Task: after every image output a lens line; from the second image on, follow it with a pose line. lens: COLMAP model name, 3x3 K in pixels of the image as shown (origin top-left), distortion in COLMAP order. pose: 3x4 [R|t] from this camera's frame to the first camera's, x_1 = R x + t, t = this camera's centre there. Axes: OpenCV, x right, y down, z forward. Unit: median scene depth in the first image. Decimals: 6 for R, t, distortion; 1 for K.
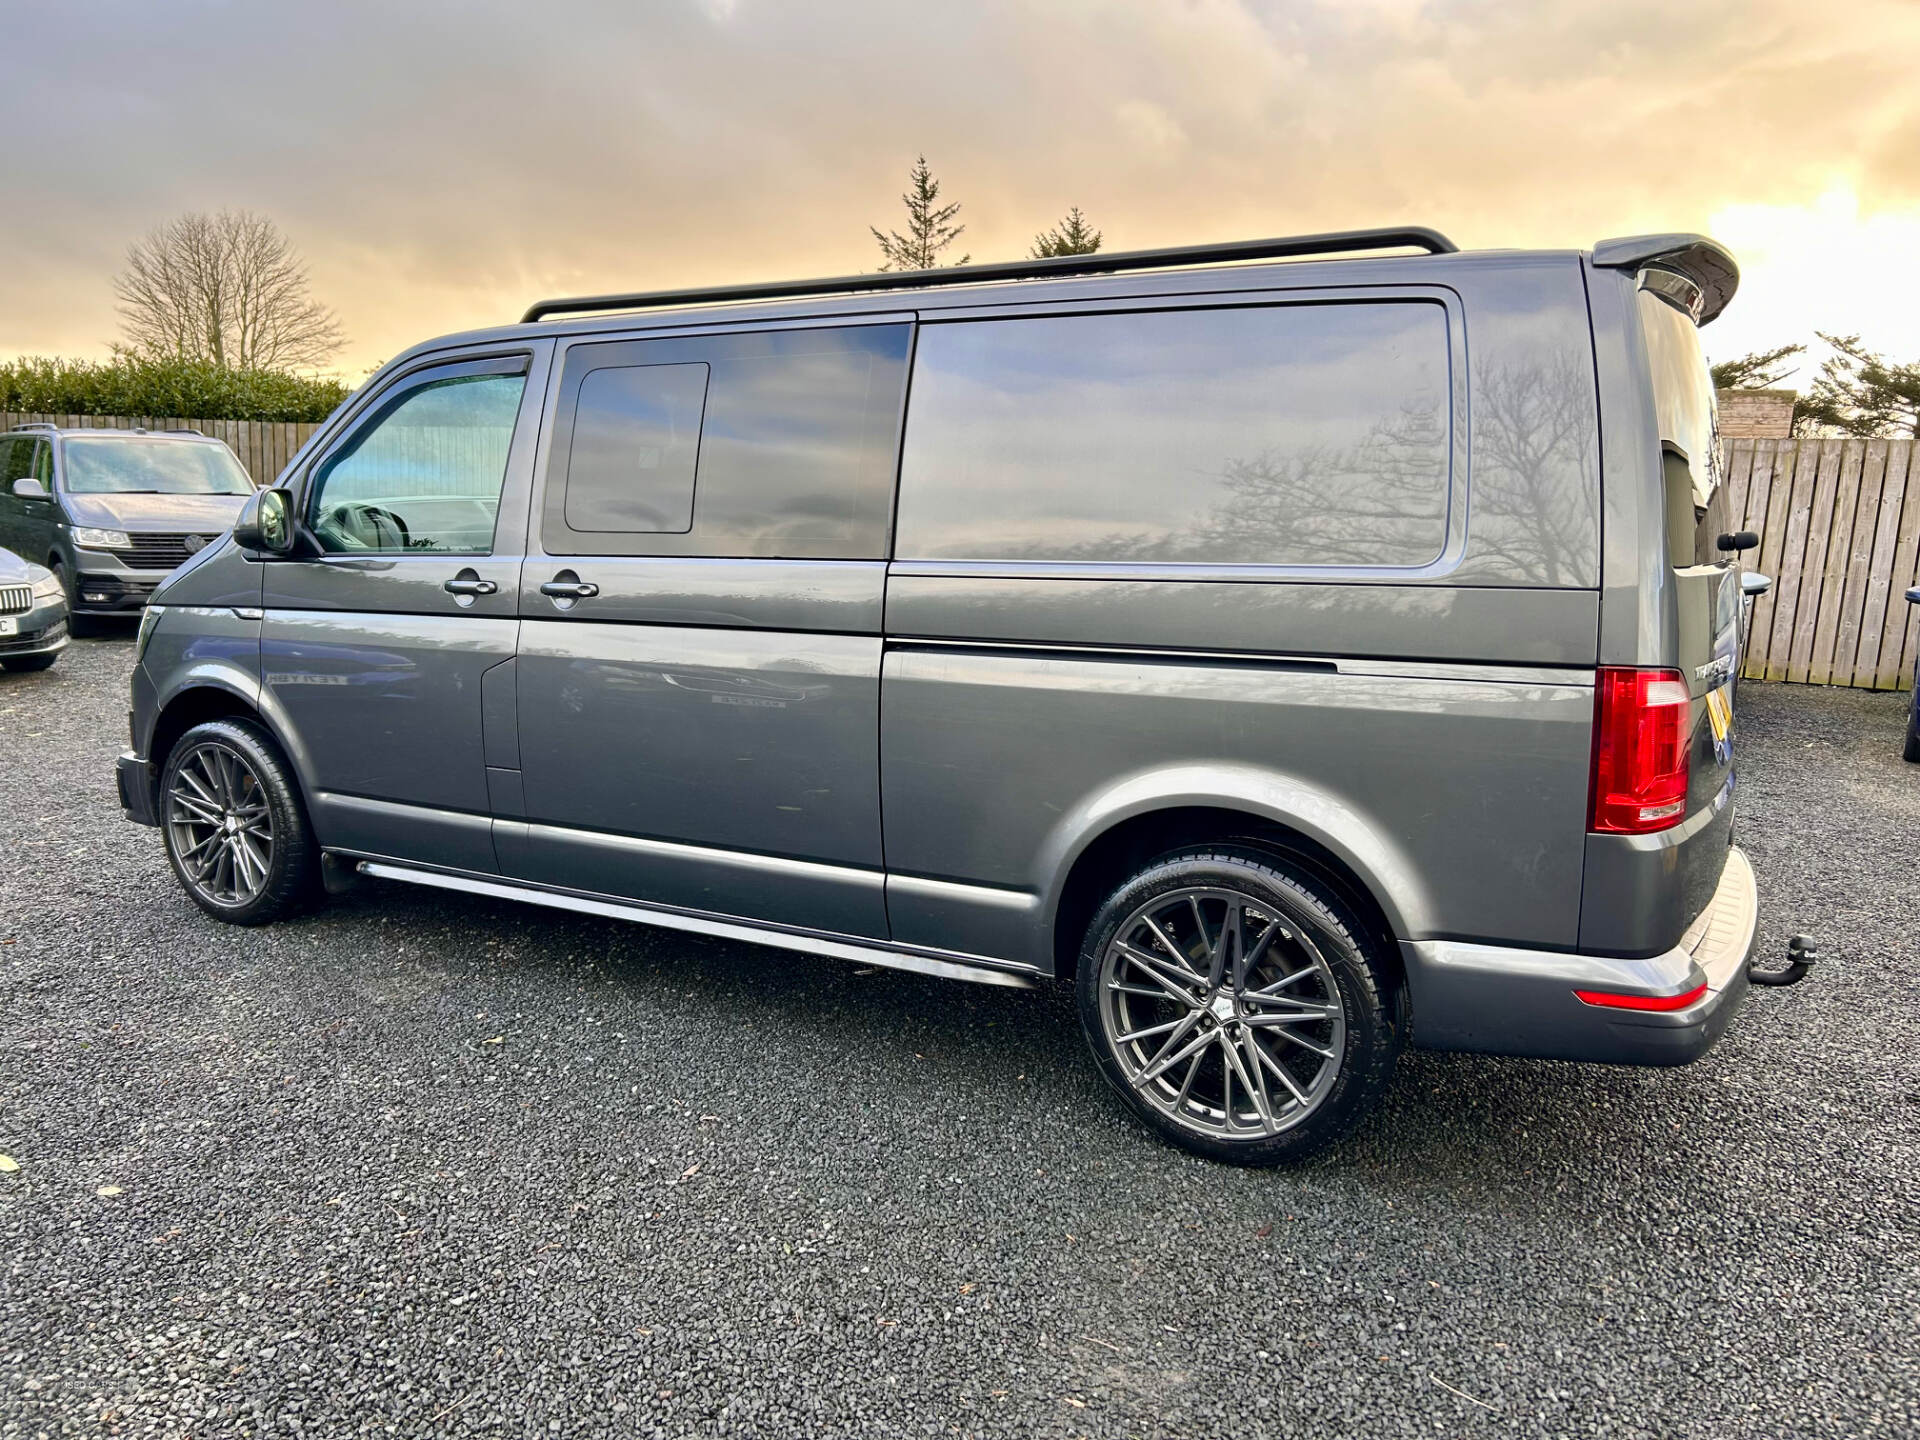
lens RADIAL K [[1468.0, 0, 990.1], [0, 1468.0, 642.6], [0, 0, 1]] dist [0.030573, -0.004693]
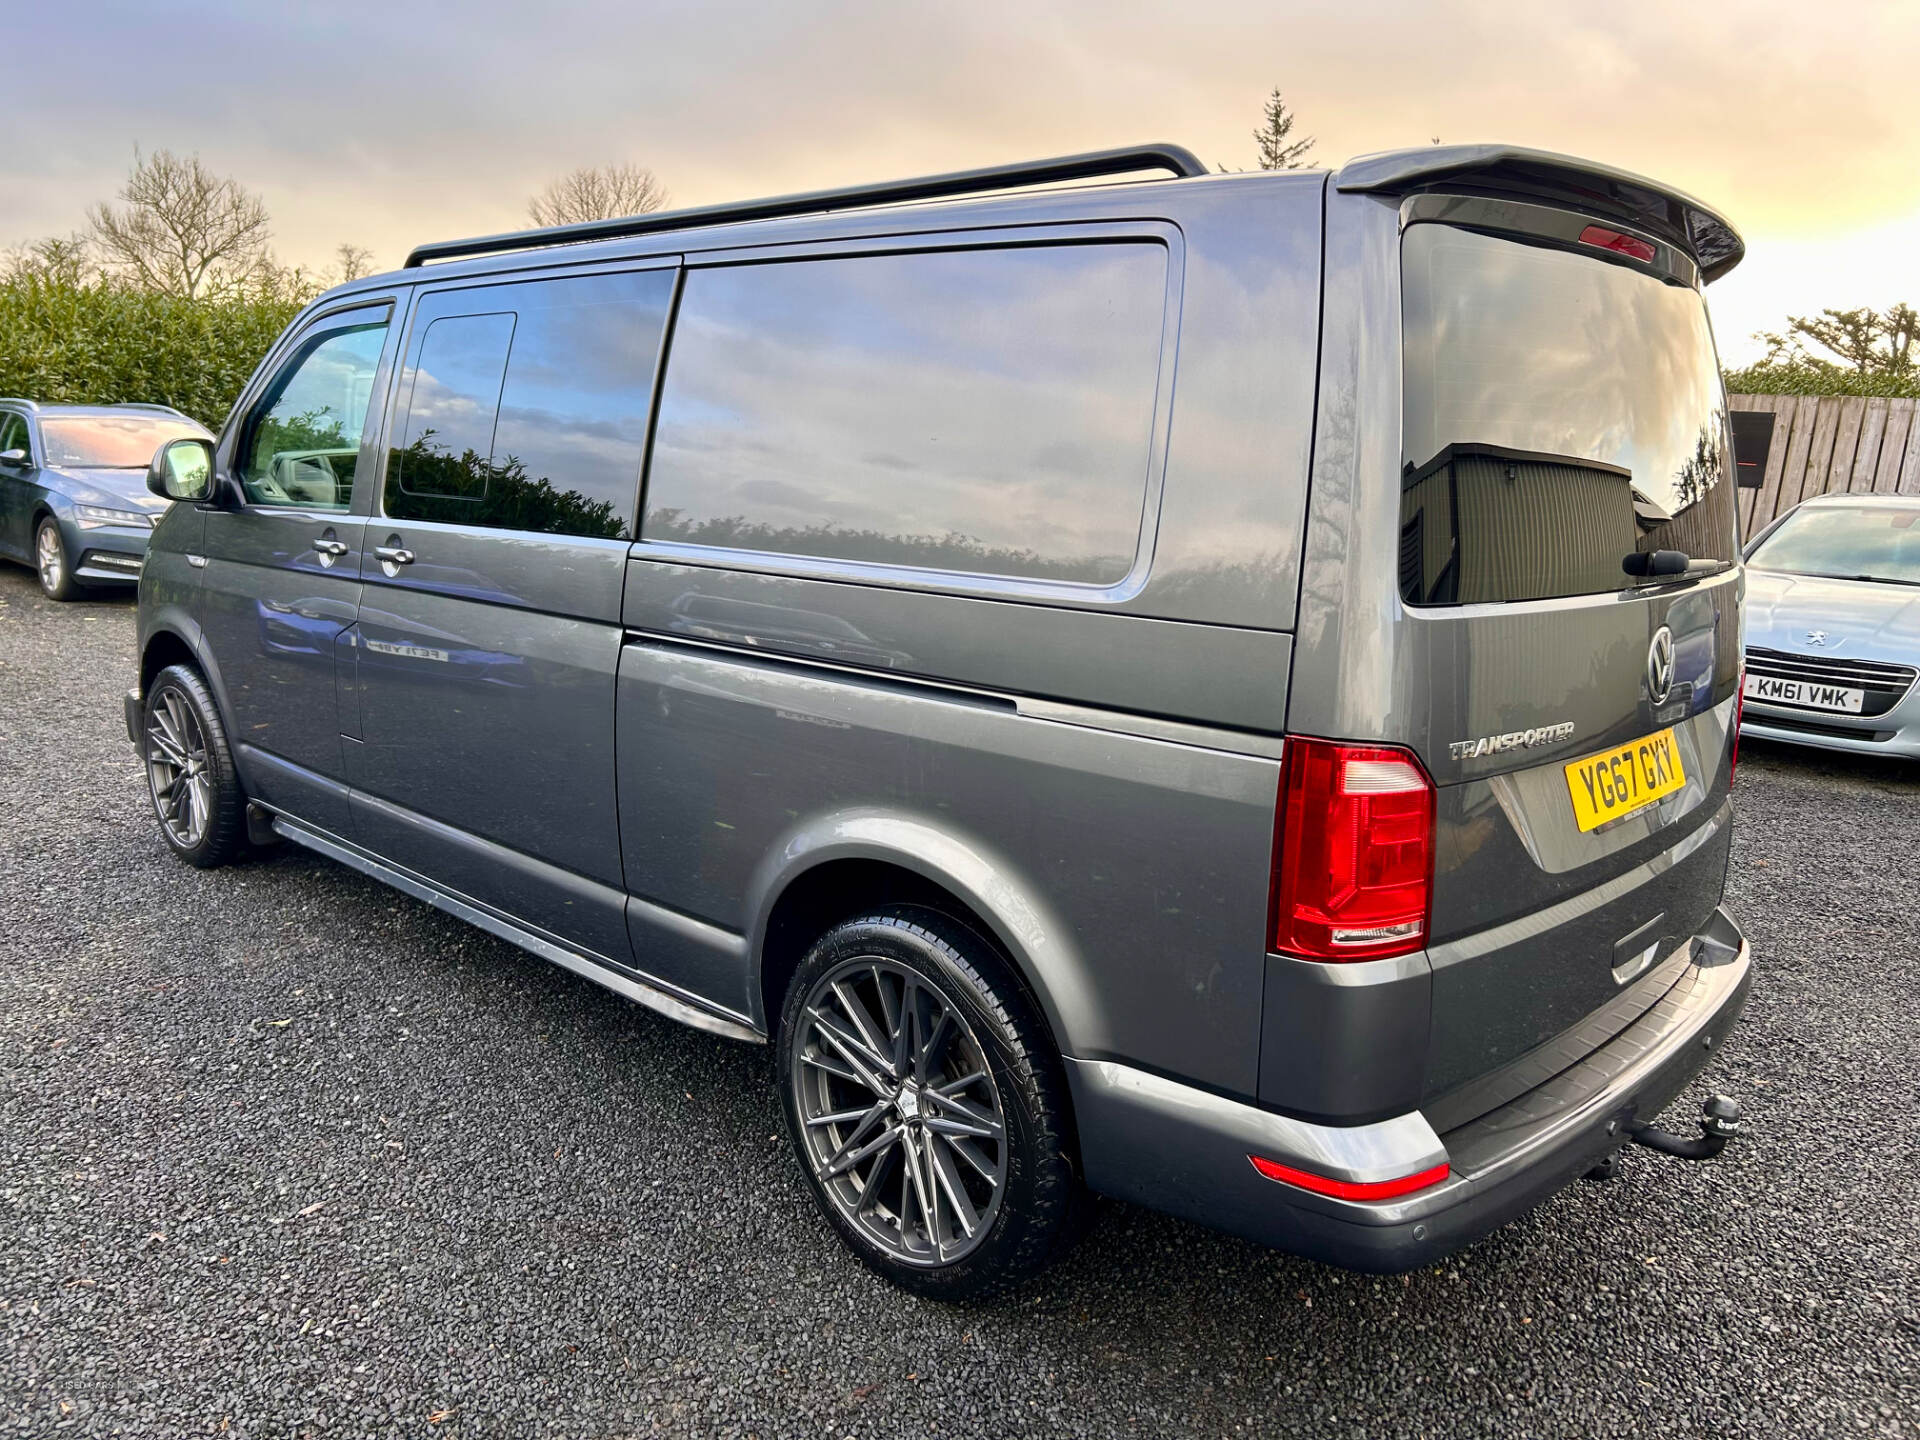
lens RADIAL K [[1468.0, 0, 990.1], [0, 1468.0, 642.6], [0, 0, 1]] dist [0.030573, -0.004693]
pose [[0.970035, 0.056232, -0.236367, 0.377380], [-0.047400, 0.997955, 0.042888, -0.046781], [0.238295, -0.030399, 0.970717, 0.211139]]
